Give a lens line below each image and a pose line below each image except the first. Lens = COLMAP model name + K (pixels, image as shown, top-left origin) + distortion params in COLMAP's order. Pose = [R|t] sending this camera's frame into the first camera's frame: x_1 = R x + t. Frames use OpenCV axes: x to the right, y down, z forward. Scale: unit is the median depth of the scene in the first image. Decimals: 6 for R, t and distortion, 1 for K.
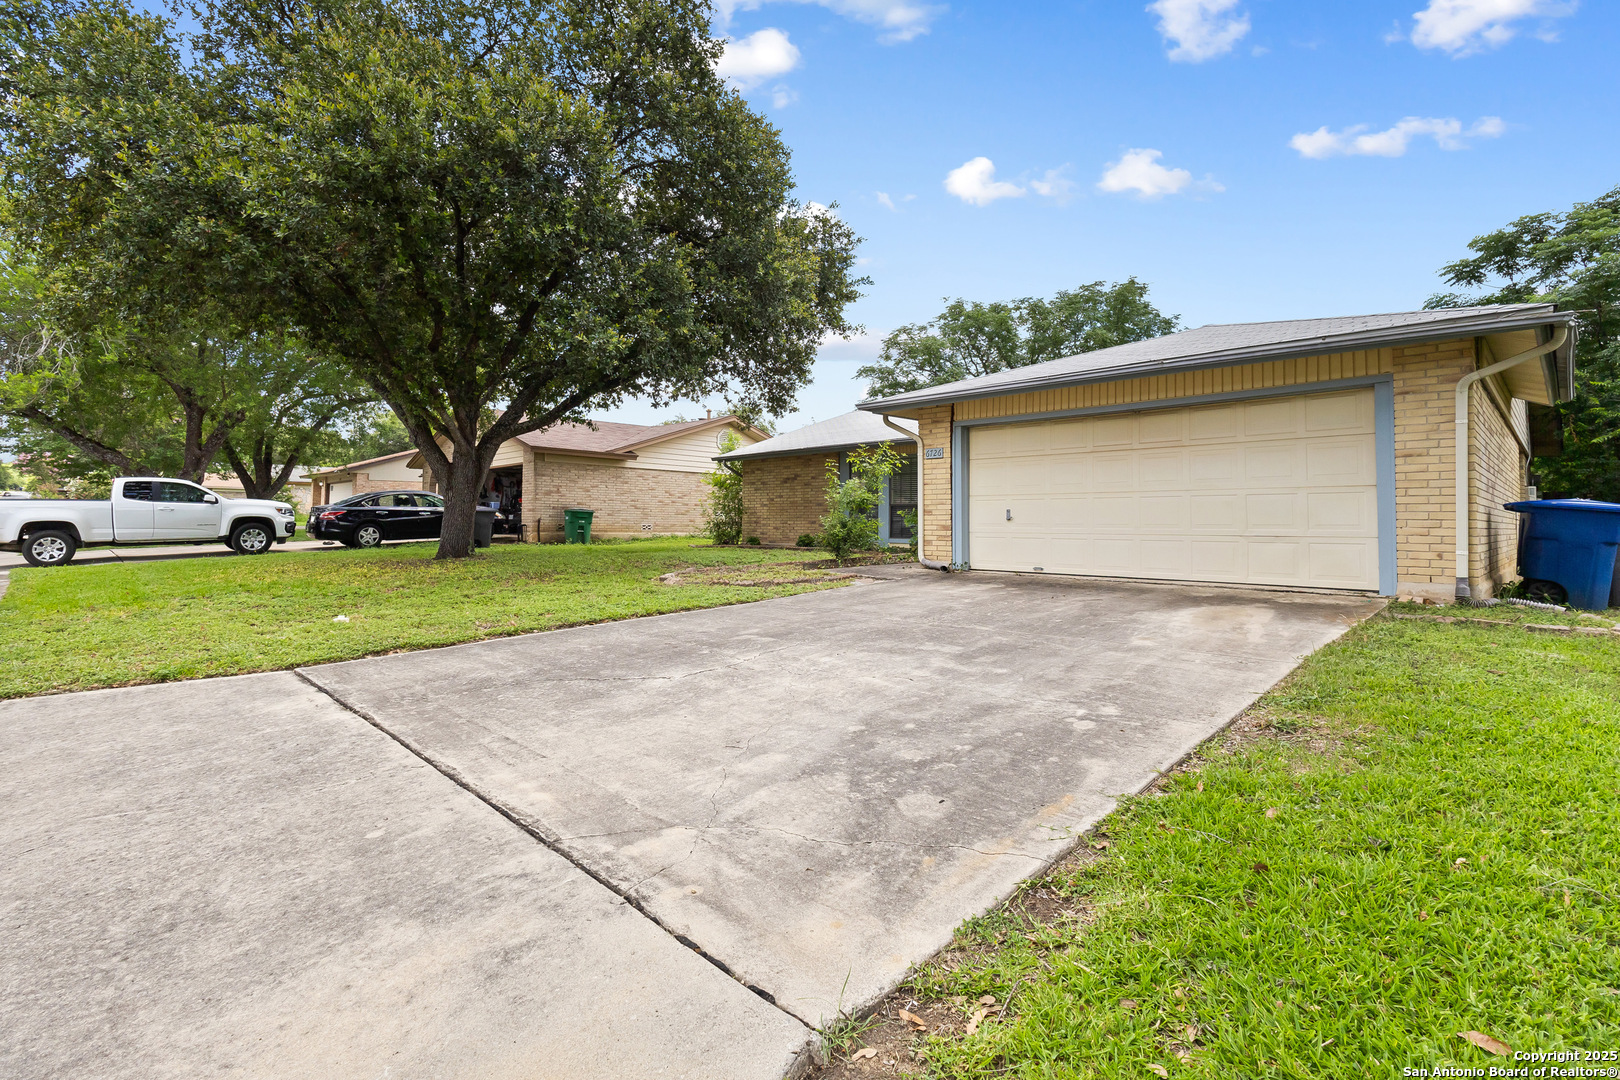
lens RADIAL K [[746.4, 0, 810.9], [0, 746.4, 530.6], [0, 0, 1]] dist [-0.003922, 0.000162]
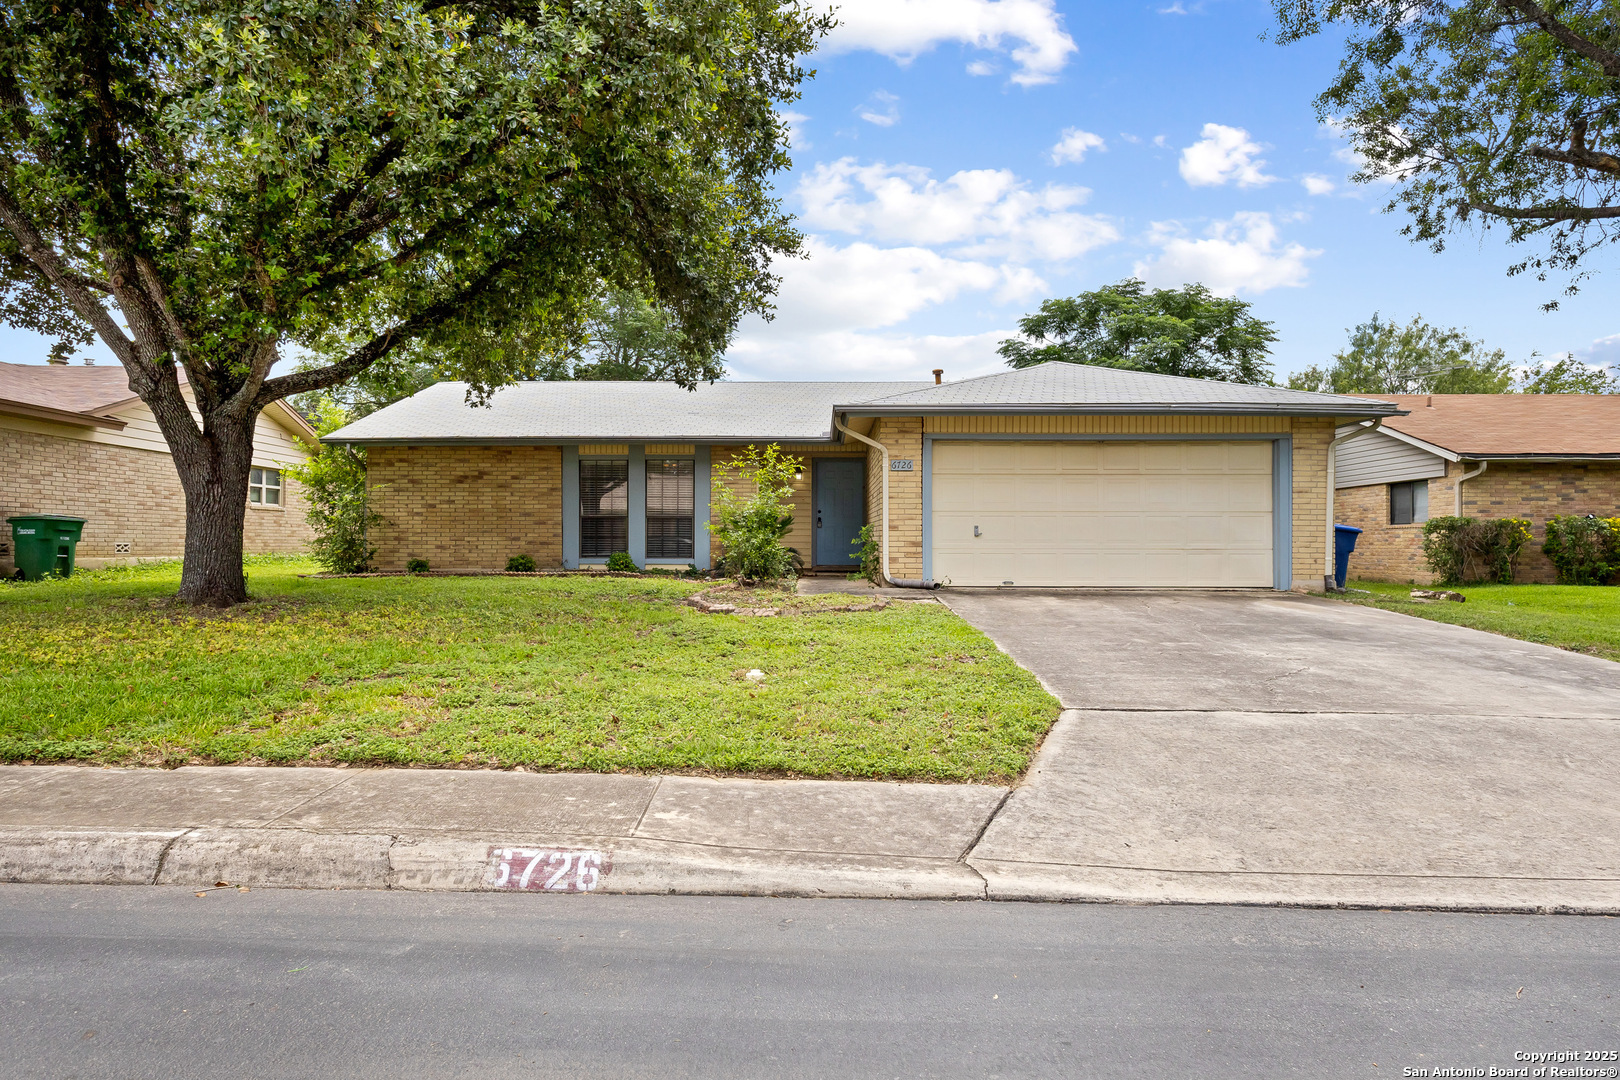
lens RADIAL K [[1004.7, 0, 810.0], [0, 1004.7, 540.0], [0, 0, 1]] dist [0.002041, -0.000367]
pose [[0.720435, -0.001443, 0.693521, -0.803876], [0.008662, 0.999939, -0.006918, -0.001546], [-0.693469, 0.010991, 0.720403, 0.169595]]
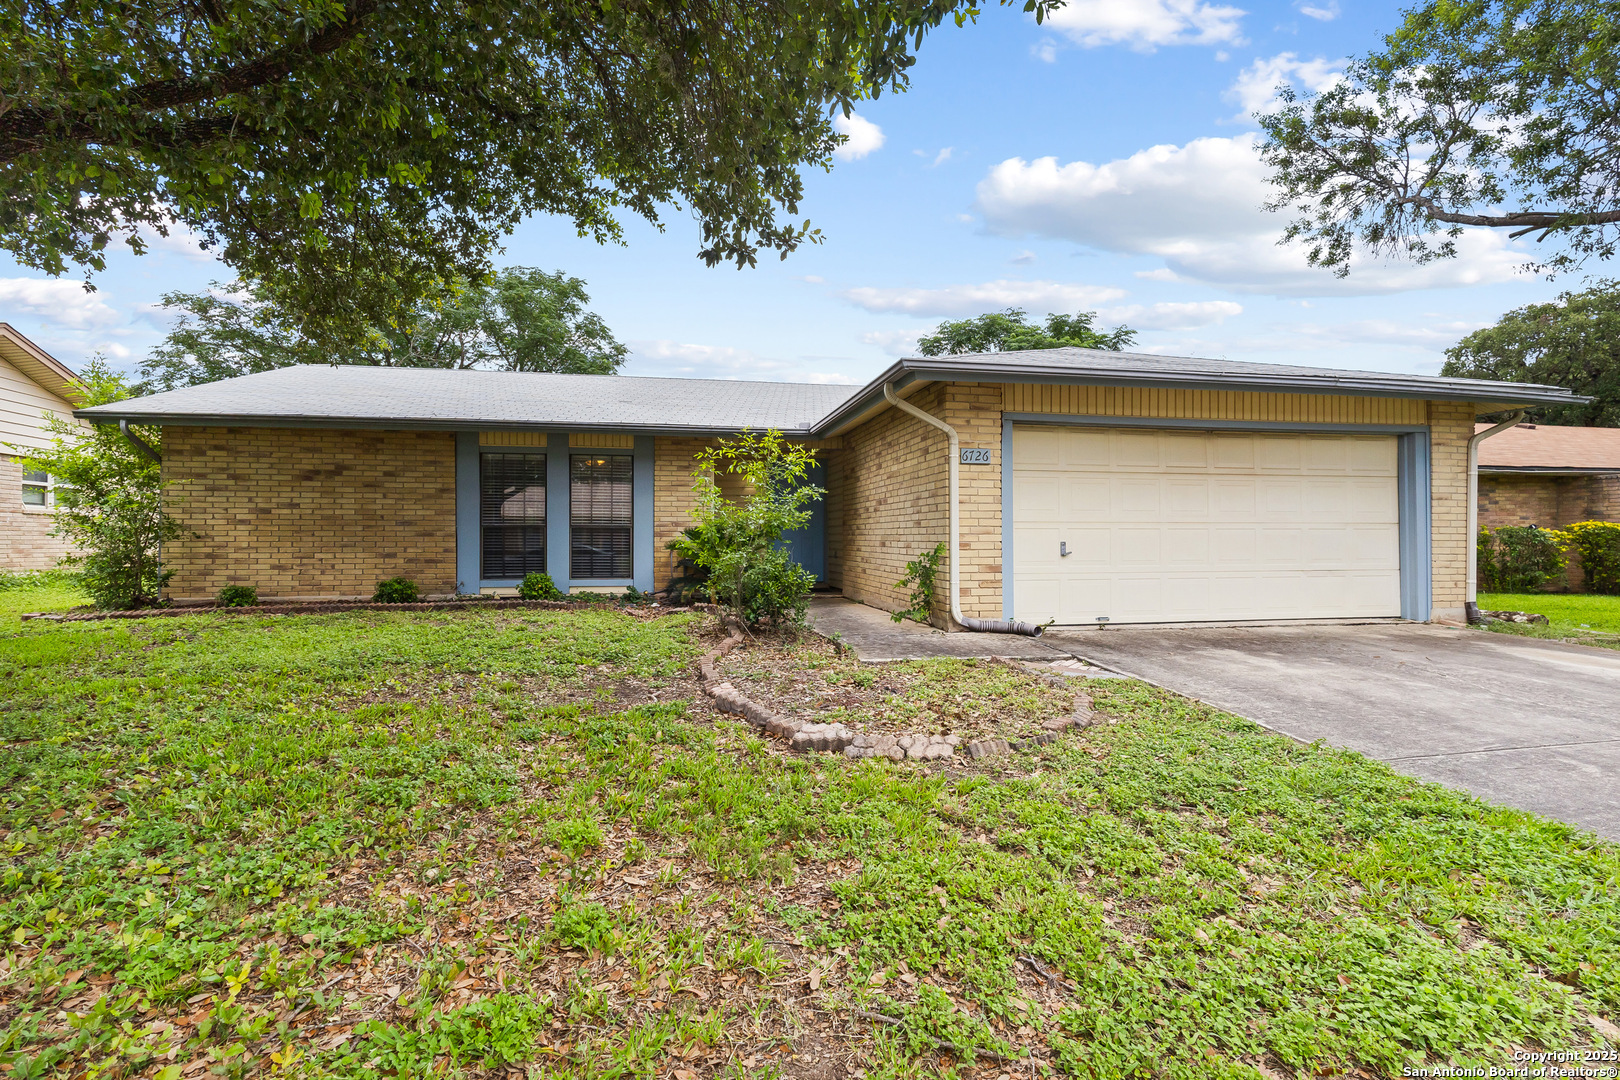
lens RADIAL K [[746.4, 0, 810.9], [0, 746.4, 530.6], [0, 0, 1]] dist [-0.003922, 0.000162]
pose [[0.567922, 0.005372, 0.823065, -0.464290], [0.012001, 0.999818, -0.014806, -0.030079], [-0.822995, 0.018287, 0.567754, 0.752055]]
